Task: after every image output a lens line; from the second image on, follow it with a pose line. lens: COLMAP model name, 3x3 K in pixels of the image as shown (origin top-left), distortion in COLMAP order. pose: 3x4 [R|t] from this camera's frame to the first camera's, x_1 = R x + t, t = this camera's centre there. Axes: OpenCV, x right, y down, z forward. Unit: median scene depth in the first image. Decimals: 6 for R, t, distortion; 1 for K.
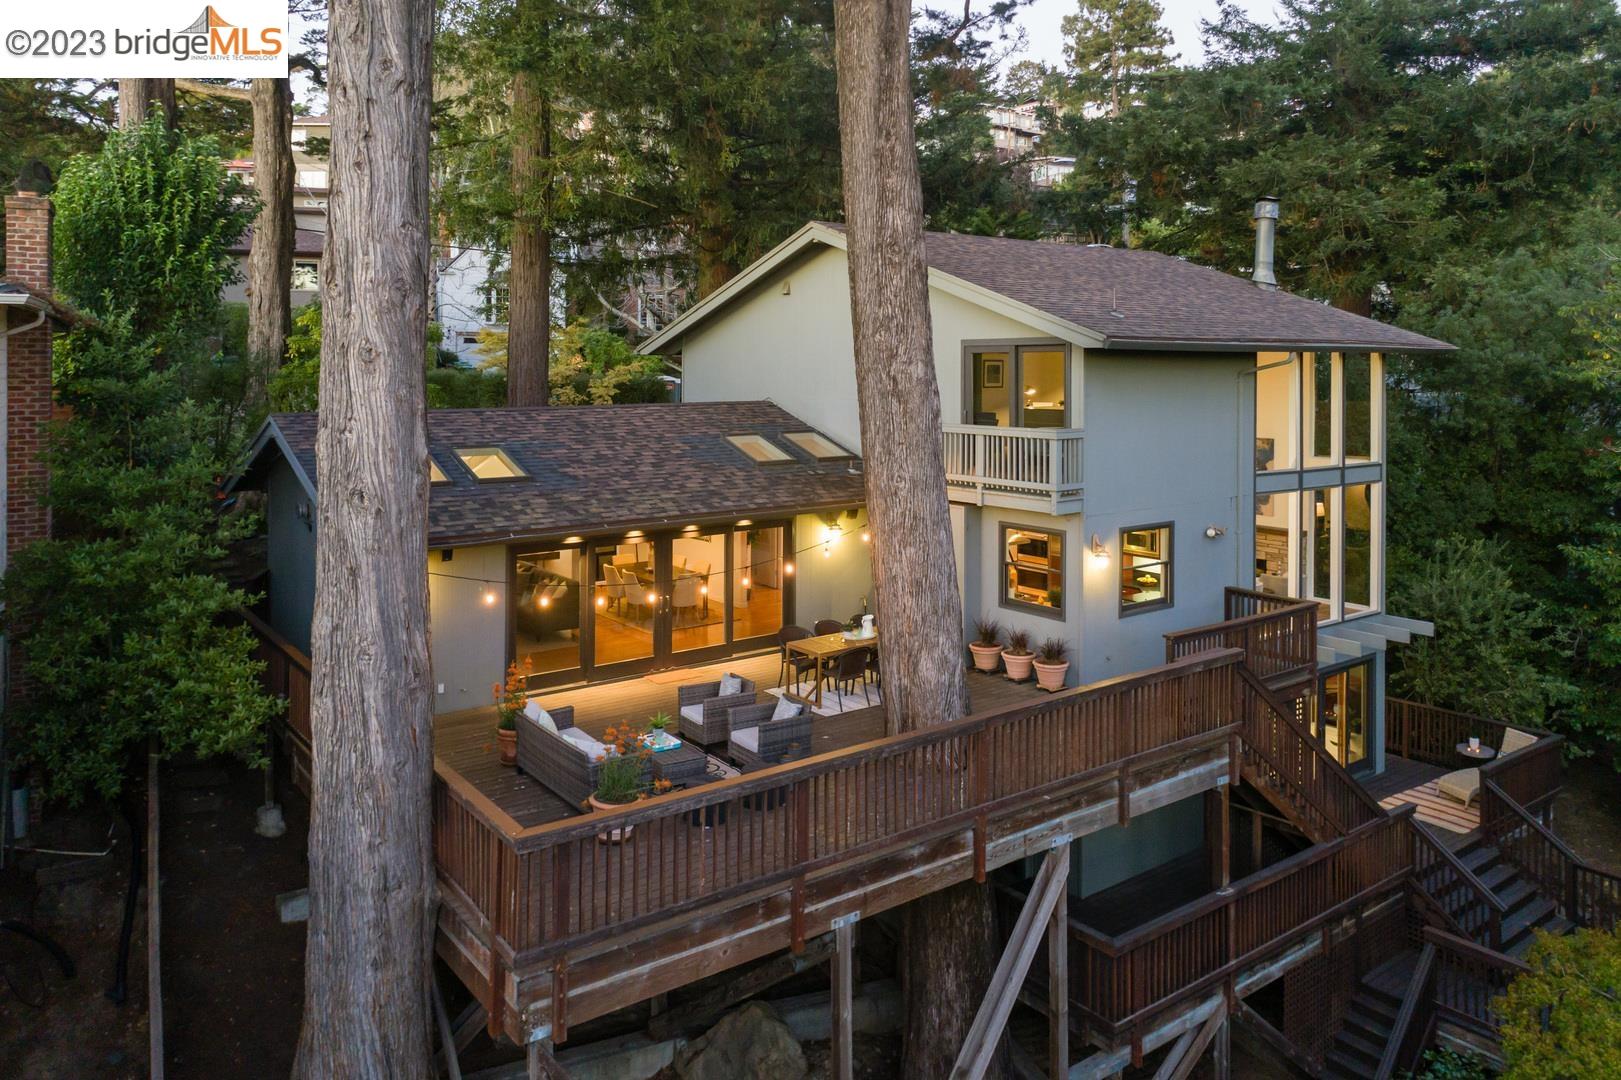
lens RADIAL K [[1136.2, 0, 810.5], [0, 1136.2, 473.1], [0, 0, 1]] dist [-0.001232, -0.000519]
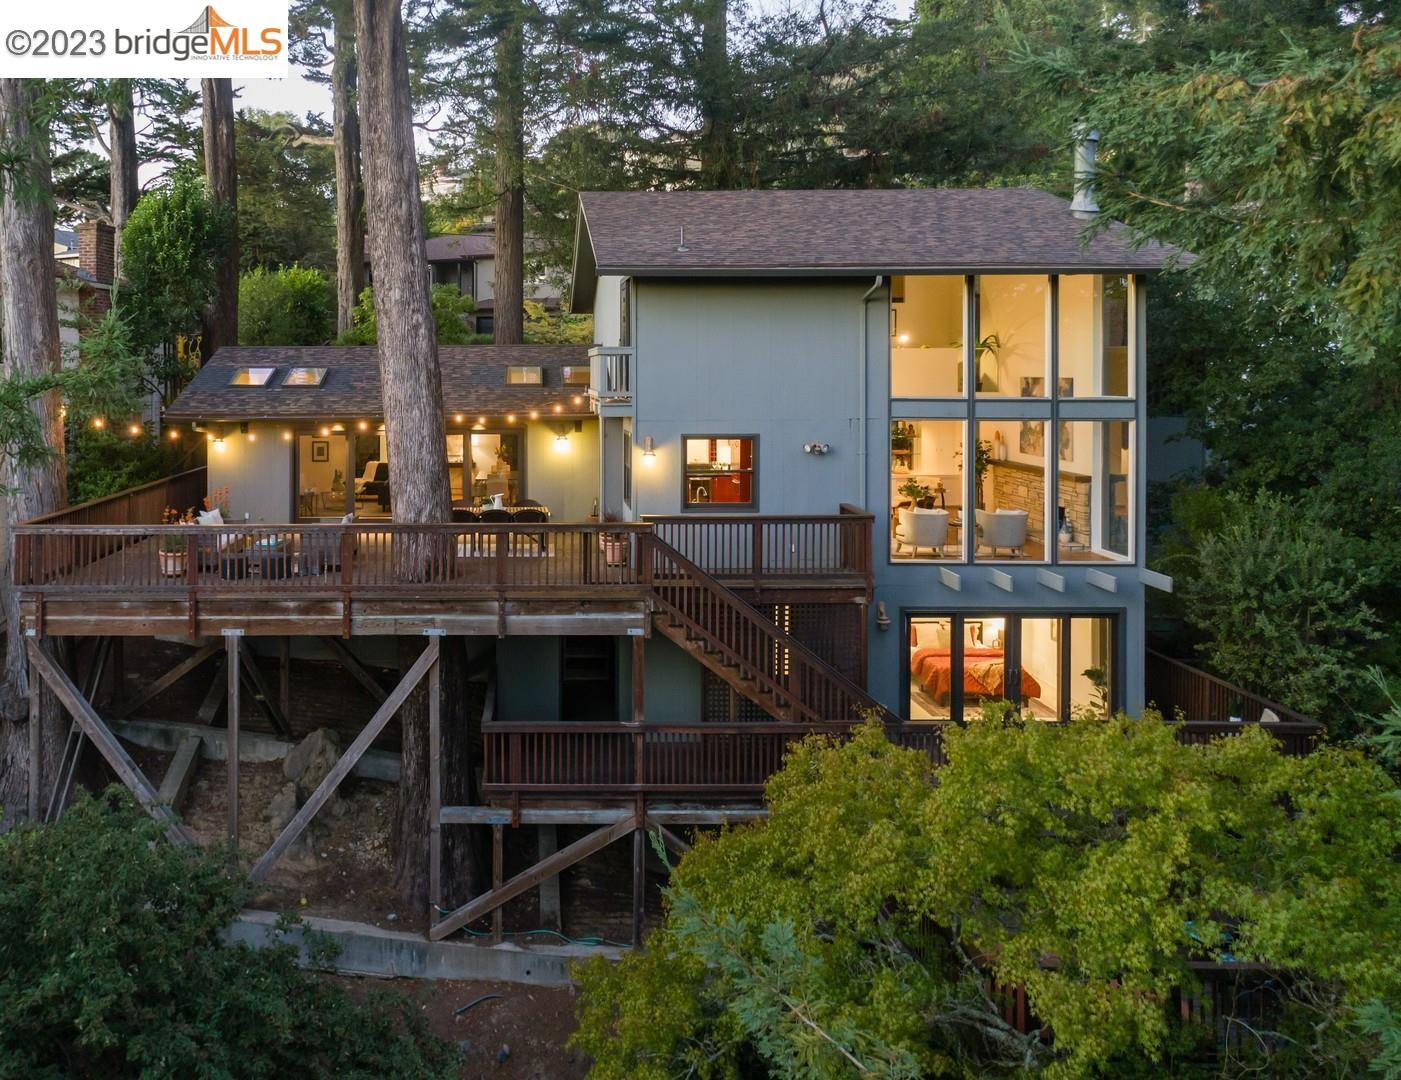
lens RADIAL K [[1271.9, 0, 700.5], [0, 1271.9, 540.0], [0, 0, 1]] dist [0.004104, 0.011376]
pose [[0.797117, 0.066969, -0.600099, 1.246296], [-0.051811, 0.997751, 0.042525, 0.116034], [0.601597, -0.002806, 0.798795, -0.032474]]
